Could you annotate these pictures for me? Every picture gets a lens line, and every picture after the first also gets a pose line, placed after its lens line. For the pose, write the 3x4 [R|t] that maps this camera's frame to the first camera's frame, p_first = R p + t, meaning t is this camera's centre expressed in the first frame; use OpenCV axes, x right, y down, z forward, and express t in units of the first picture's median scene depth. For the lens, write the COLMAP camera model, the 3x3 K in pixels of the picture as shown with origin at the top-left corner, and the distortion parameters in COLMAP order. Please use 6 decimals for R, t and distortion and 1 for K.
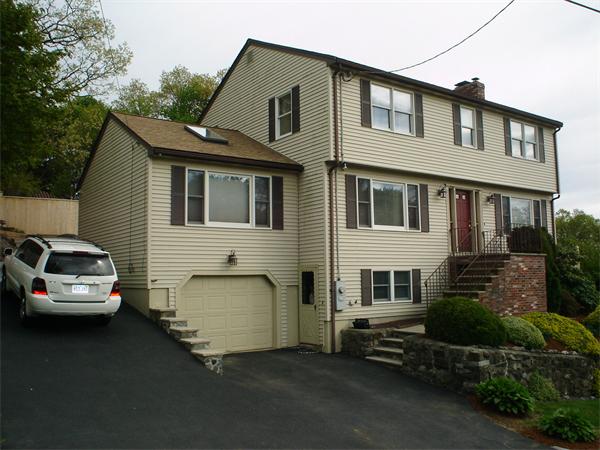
lens RADIAL K [[559.9, 0, 282.2], [0, 559.9, 226.9], [0, 0, 1]] dist [-0.090878, -0.006110]
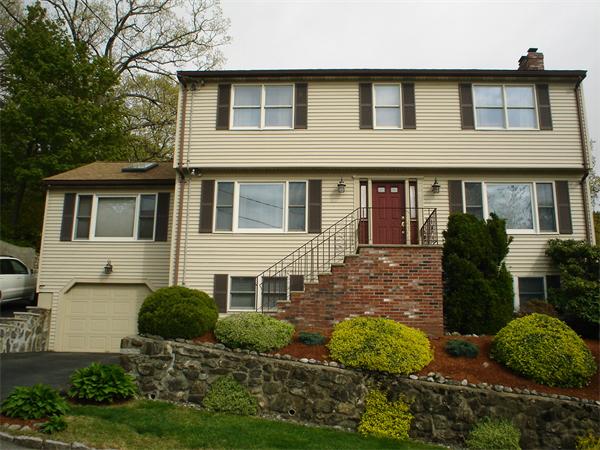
lens RADIAL K [[559.9, 0, 282.2], [0, 559.9, 226.9], [0, 0, 1]] dist [-0.090878, -0.006110]
pose [[0.802012, -0.103113, -0.588341, 0.806550], [0.032763, 0.991098, -0.129039, 0.122644], [0.596409, 0.084215, 0.798251, 0.293269]]
